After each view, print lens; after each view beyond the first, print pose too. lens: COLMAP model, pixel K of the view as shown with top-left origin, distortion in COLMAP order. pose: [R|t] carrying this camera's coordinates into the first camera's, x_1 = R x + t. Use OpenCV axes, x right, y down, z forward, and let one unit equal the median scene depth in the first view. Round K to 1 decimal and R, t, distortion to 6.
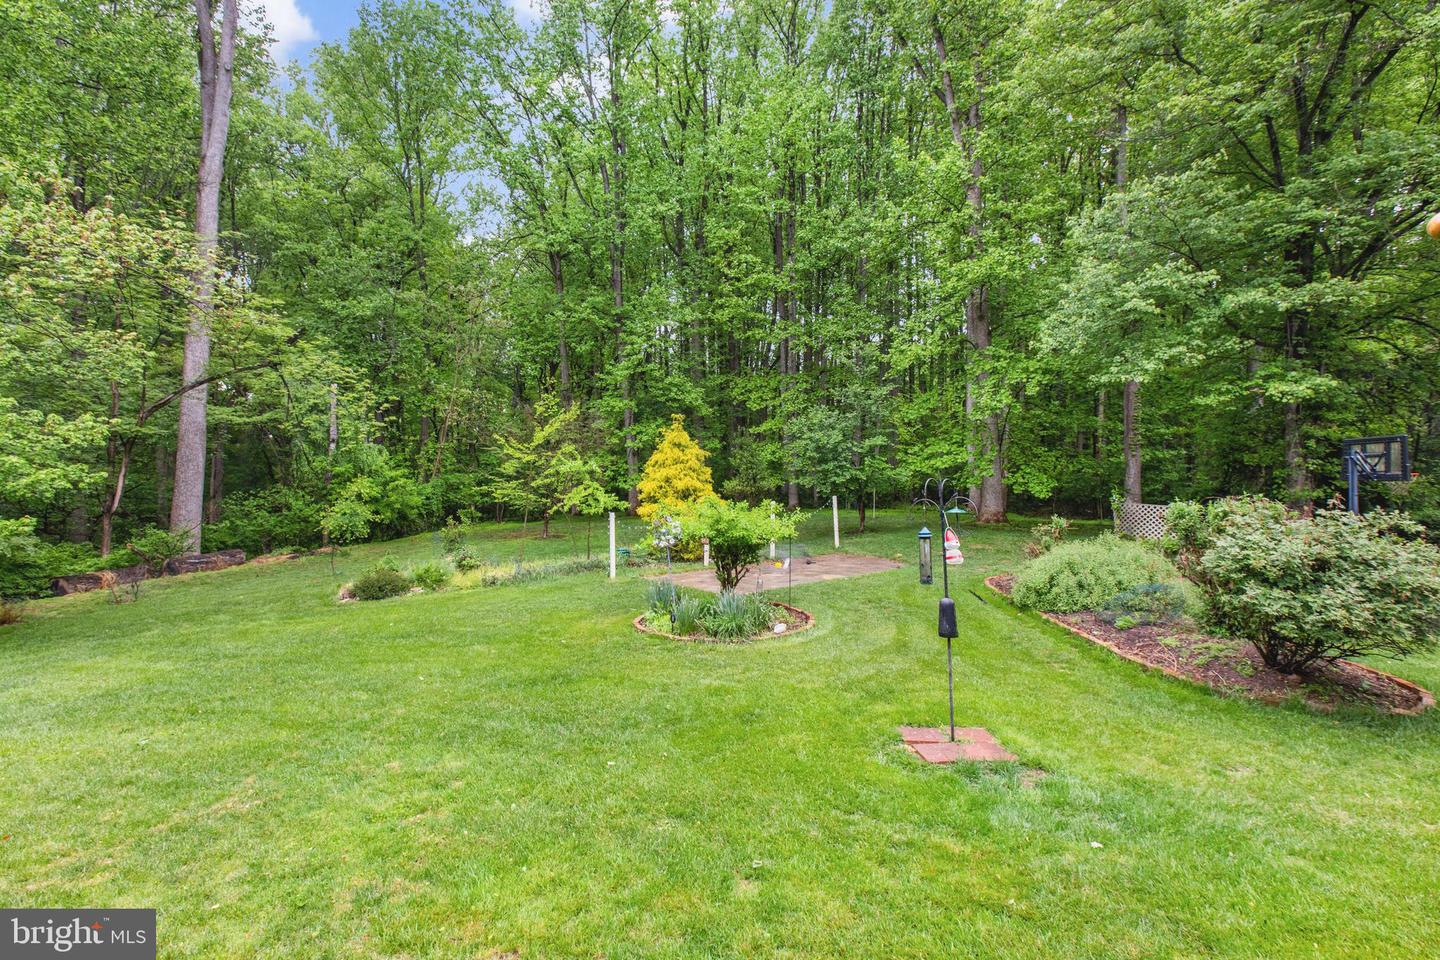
lens RADIAL K [[649.5, 0, 720.3], [0, 649.5, 476.1], [0, 0, 1]] dist [-0.003615, -0.000772]
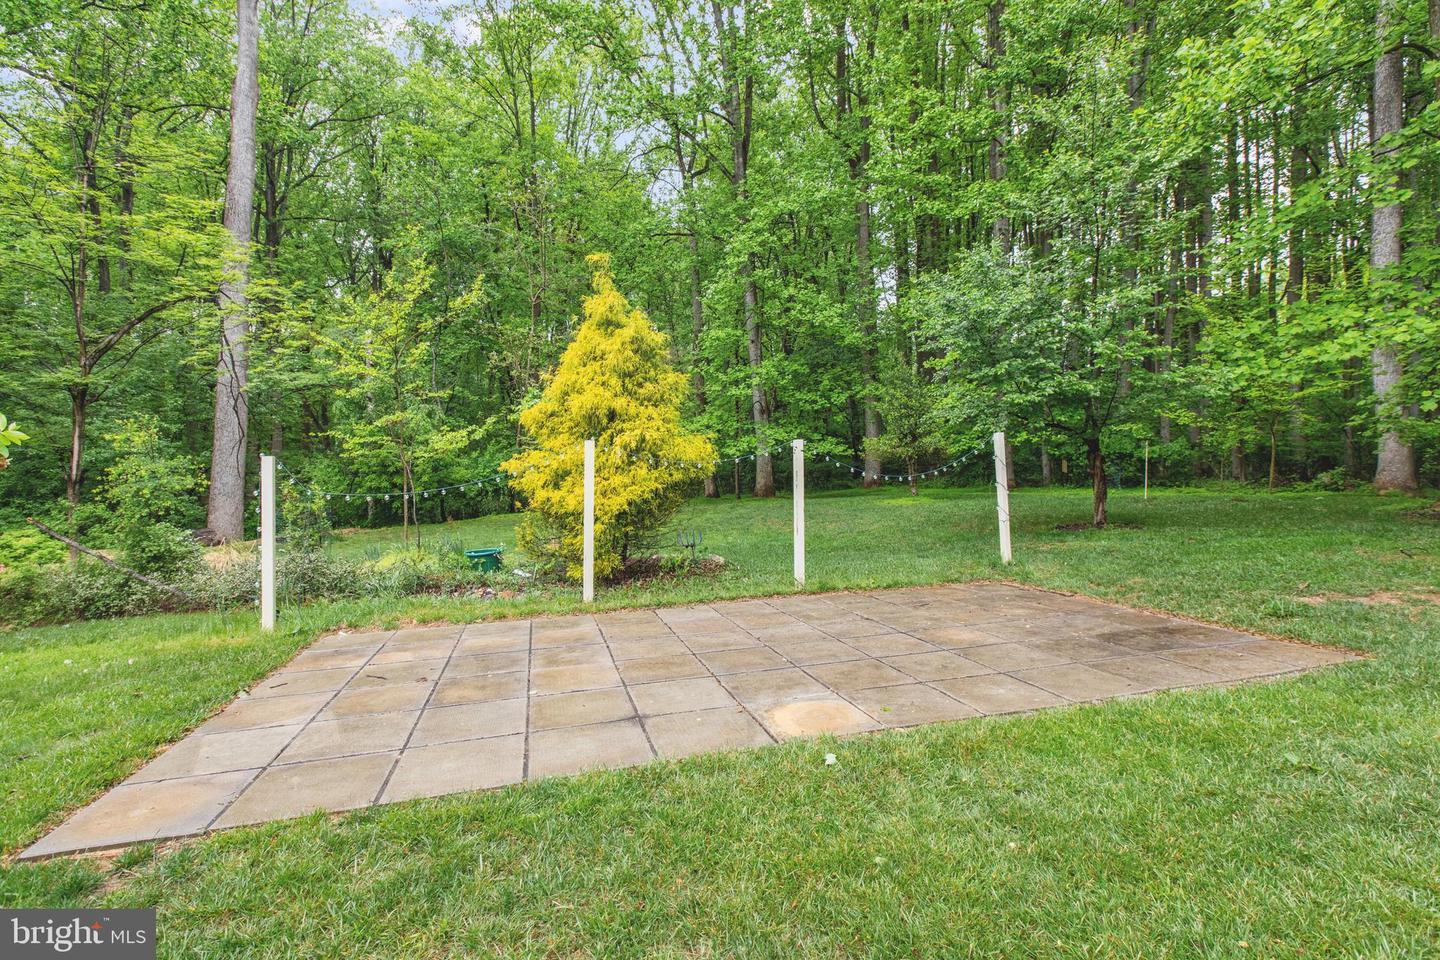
lens RADIAL K [[649.5, 0, 716.2], [0, 649.5, 470.5], [0, 0, 1]] dist [-0.003615, -0.000772]
pose [[0.927565, -0.009352, -0.373545, 0.122432], [0.013637, 0.999868, 0.008829, 0.036202], [0.373413, -0.013283, 0.927570, 0.428409]]
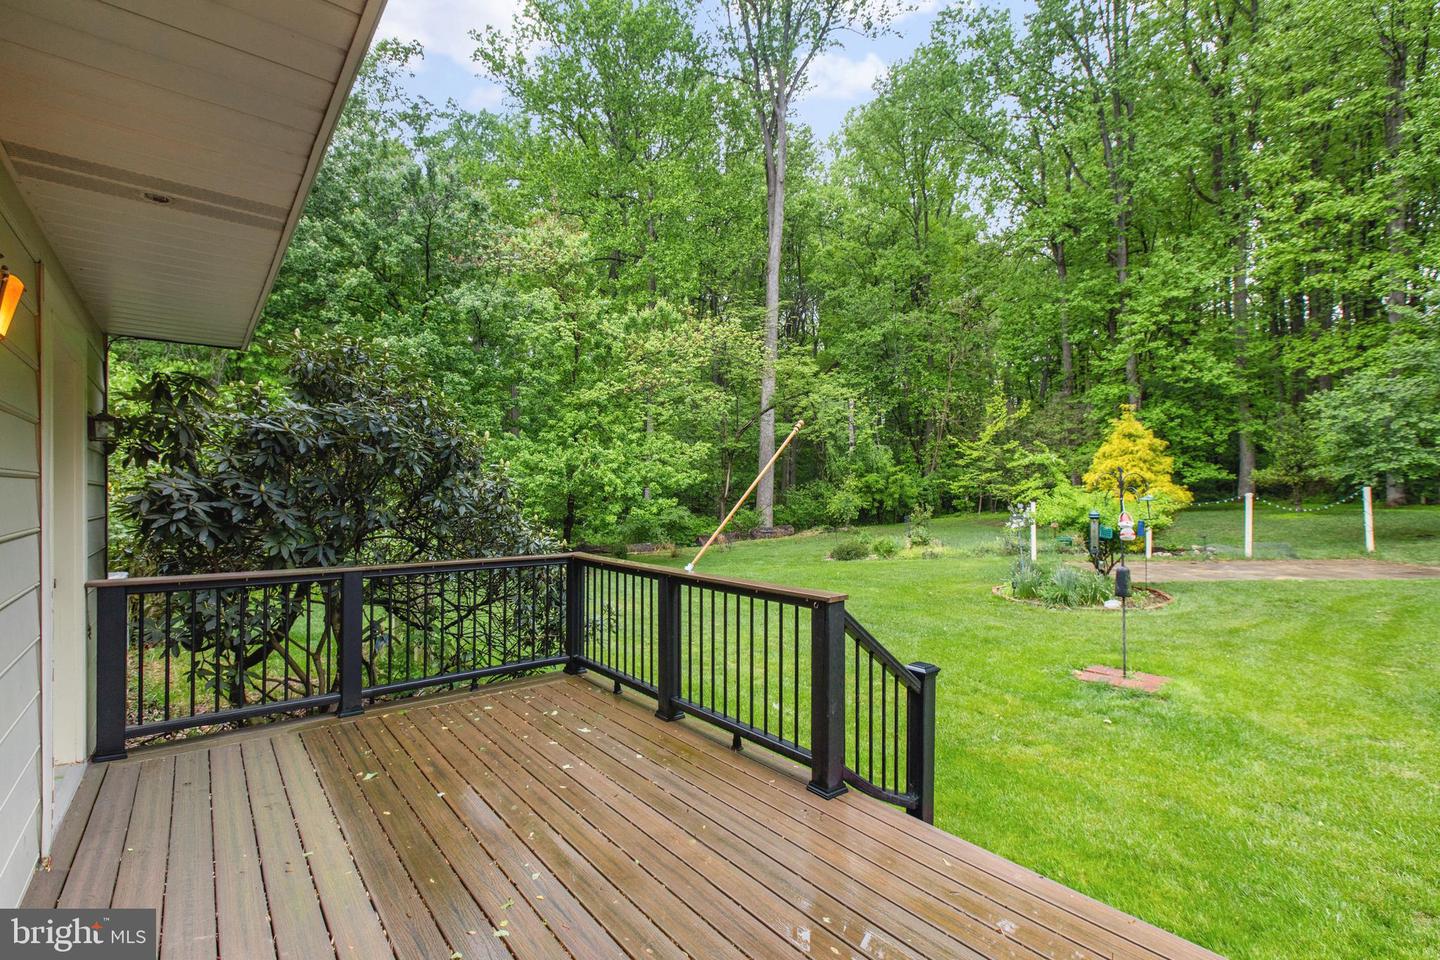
lens RADIAL K [[649.5, 0, 714.2], [0, 649.5, 485.3], [0, 0, 1]] dist [-0.003615, -0.000772]
pose [[0.694437, -0.002147, -0.719550, 0.142870], [0.020541, 0.999647, 0.016841, -0.001522], [0.719260, -0.026475, 0.694237, -0.092034]]
